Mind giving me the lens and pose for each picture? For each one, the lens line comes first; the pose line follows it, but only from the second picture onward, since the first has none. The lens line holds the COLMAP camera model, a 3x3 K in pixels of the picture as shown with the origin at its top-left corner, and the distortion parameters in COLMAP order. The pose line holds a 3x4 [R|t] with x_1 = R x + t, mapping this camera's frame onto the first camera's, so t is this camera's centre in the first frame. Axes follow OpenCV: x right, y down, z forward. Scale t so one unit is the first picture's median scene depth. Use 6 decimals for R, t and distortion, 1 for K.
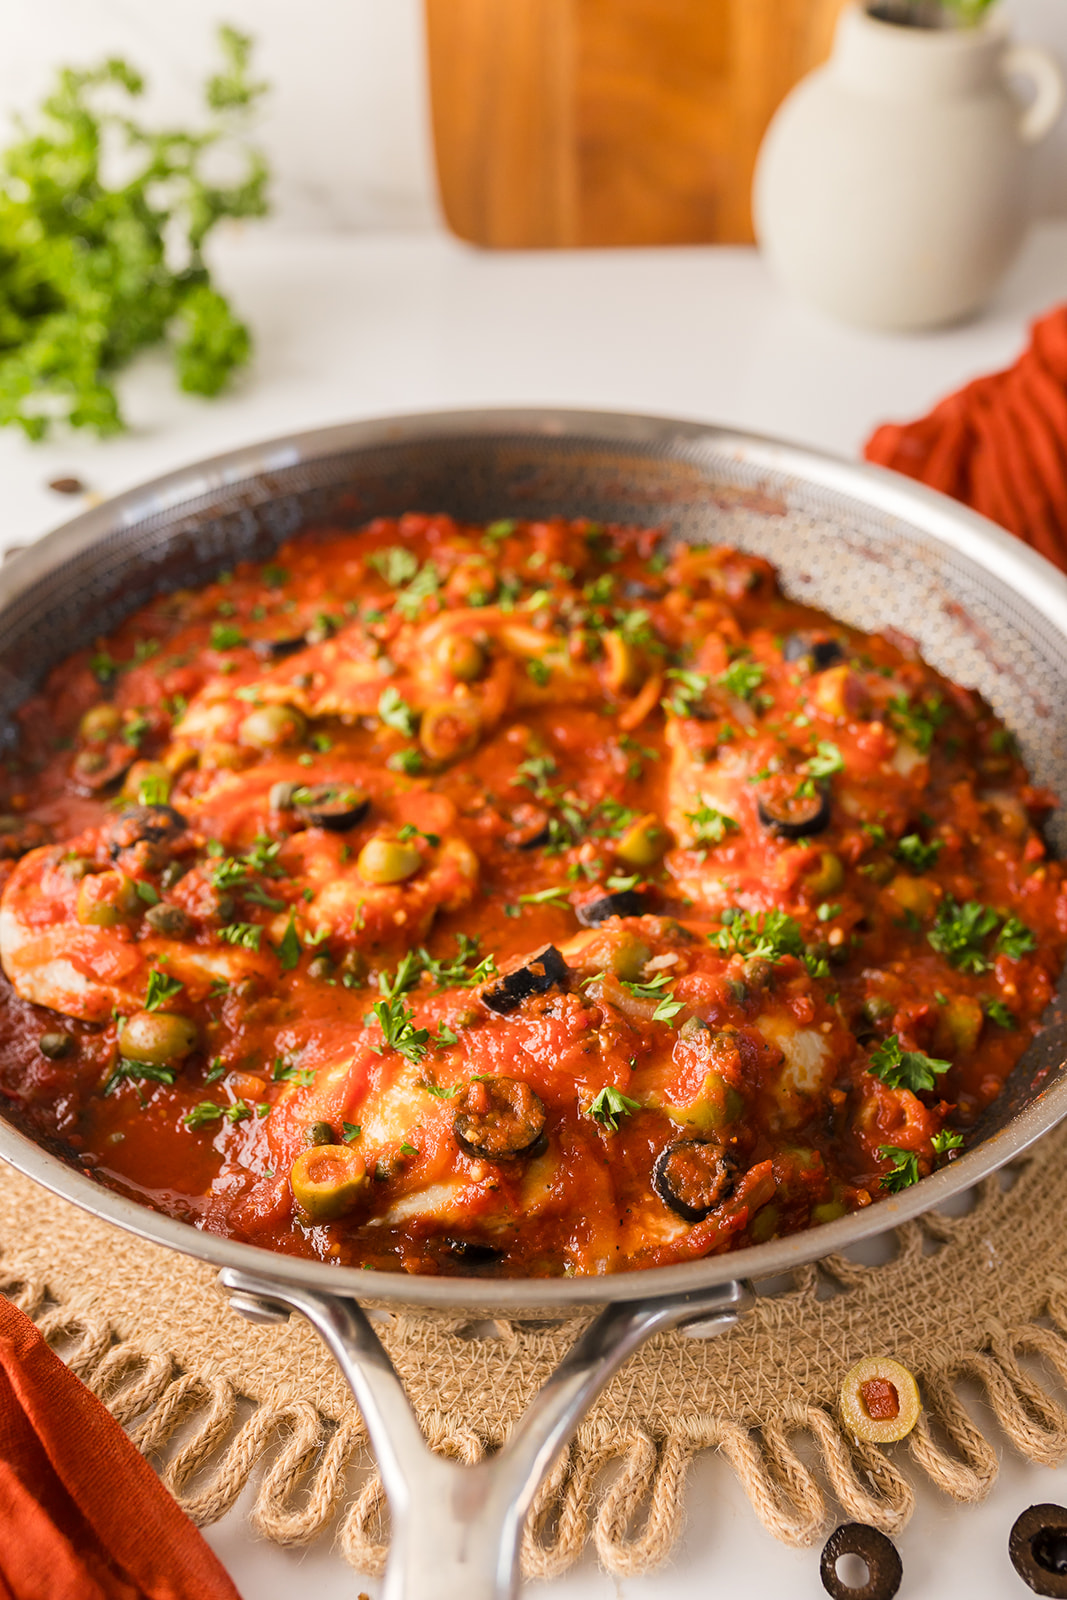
lens RADIAL K [[1581.6, 0, 522.2], [0, 1581.6, 802.4], [0, 0, 1]] dist [0.003663, -0.004669]
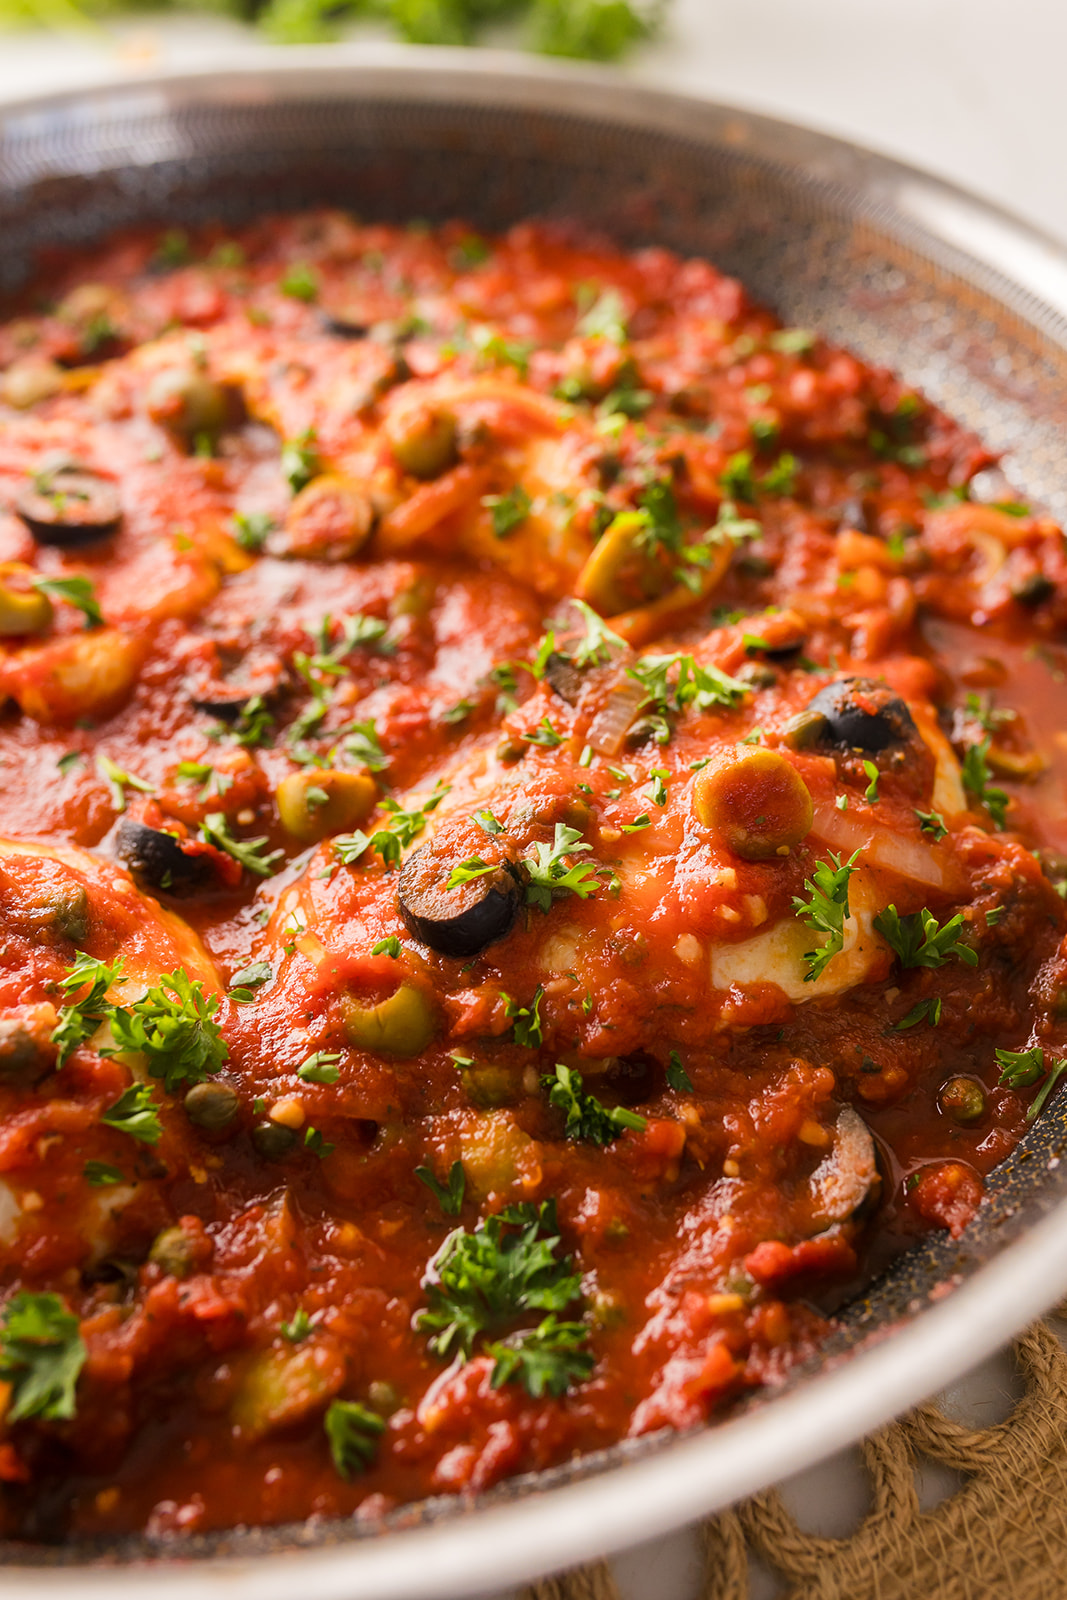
lens RADIAL K [[1723.5, 0, 536.1], [0, 1723.5, 770.5], [0, 0, 1]] dist [0.001837, -0.015883]
pose [[0.663694, 0.539203, -0.518431, 0.480134], [-0.492168, 0.836714, 0.240166, -0.189157], [0.563277, 0.095758, 0.820701, 0.528366]]
